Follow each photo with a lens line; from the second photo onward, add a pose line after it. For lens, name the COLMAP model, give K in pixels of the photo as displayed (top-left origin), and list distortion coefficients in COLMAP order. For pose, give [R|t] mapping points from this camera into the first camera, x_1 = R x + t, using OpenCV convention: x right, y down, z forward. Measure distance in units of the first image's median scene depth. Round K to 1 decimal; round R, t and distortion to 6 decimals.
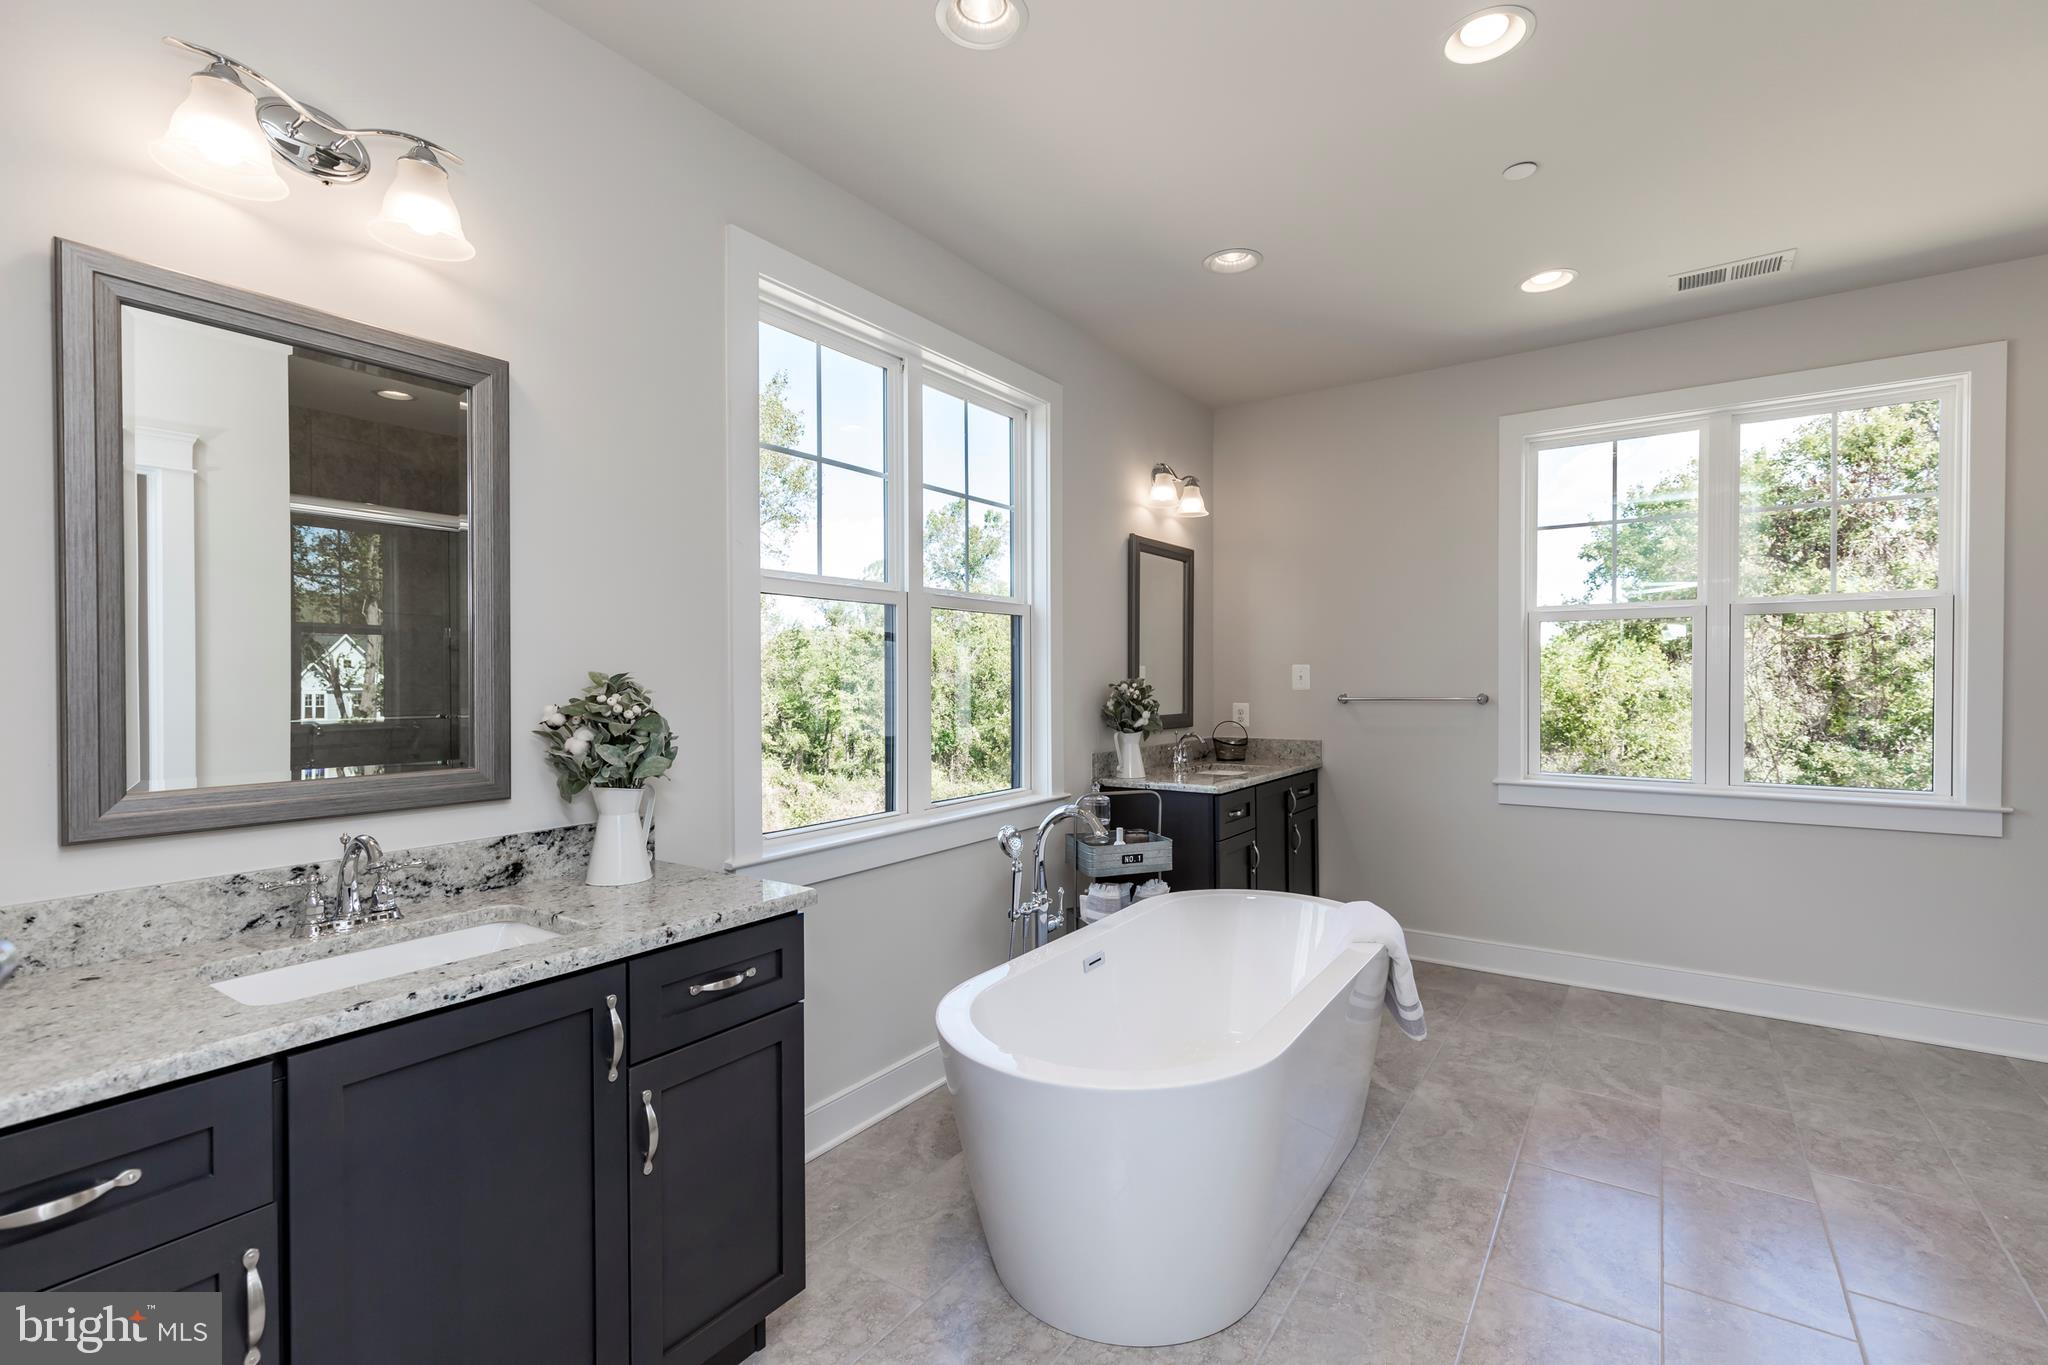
lens RADIAL K [[924.3, 0, 1024.0], [0, 924.3, 682.5], [0, 0, 1]] dist [-0.000691, -0.000173]
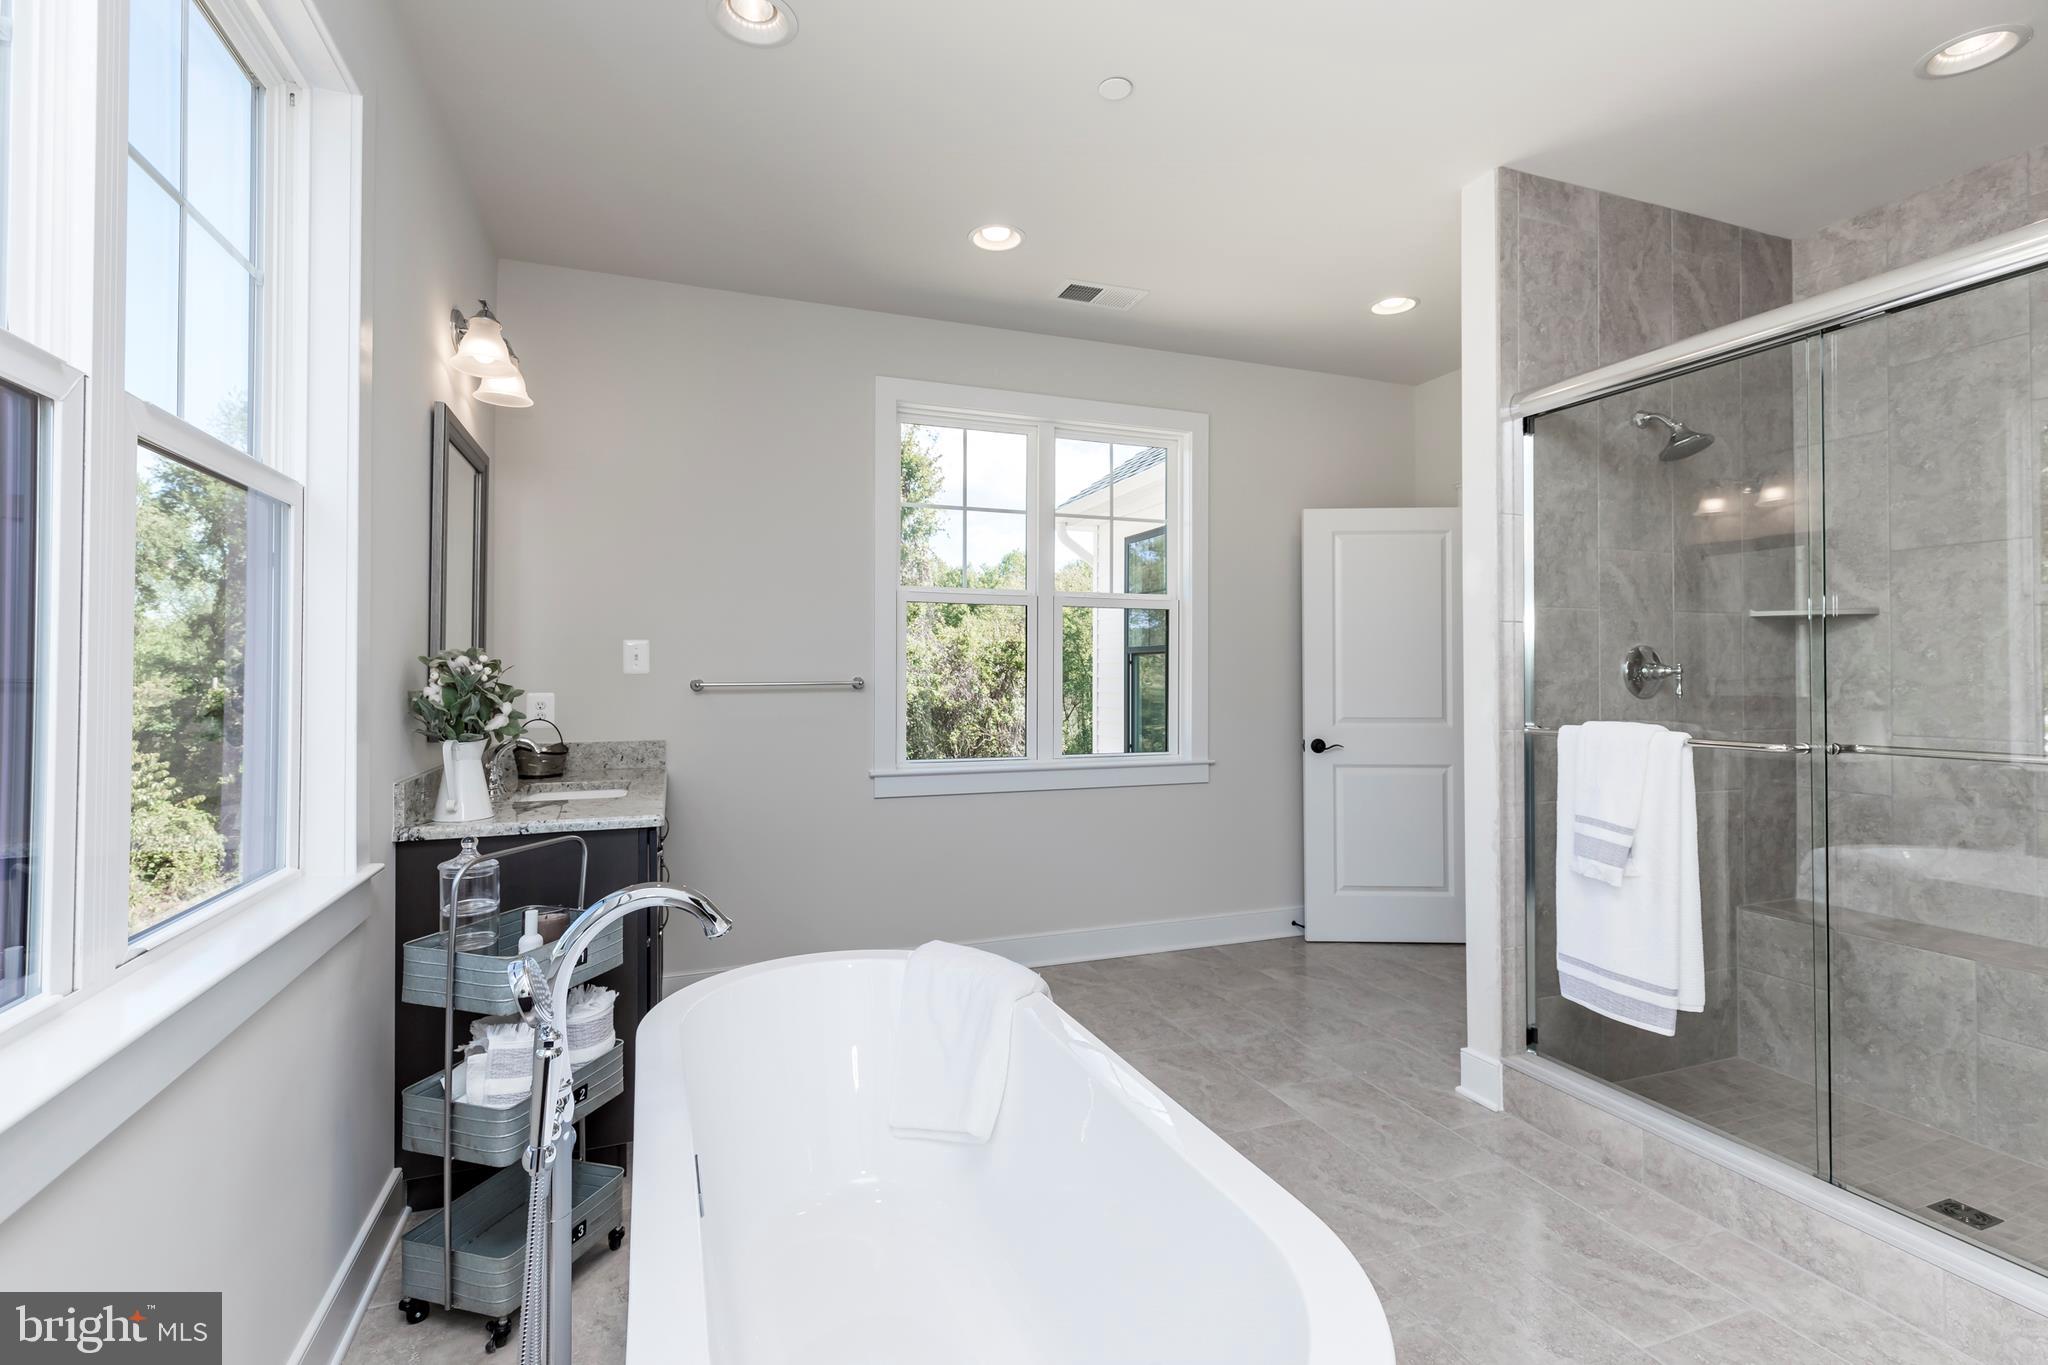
lens RADIAL K [[922.1, 0, 1031.0], [0, 922.1, 666.2], [0, 0, 1]] dist [0.000251, 0.000071]
pose [[0.558816, 0.013625, 0.829180, -0.169412], [0.001903, 0.999841, -0.017711, 0.019200], [-0.829290, 0.011475, 0.558701, 0.400423]]
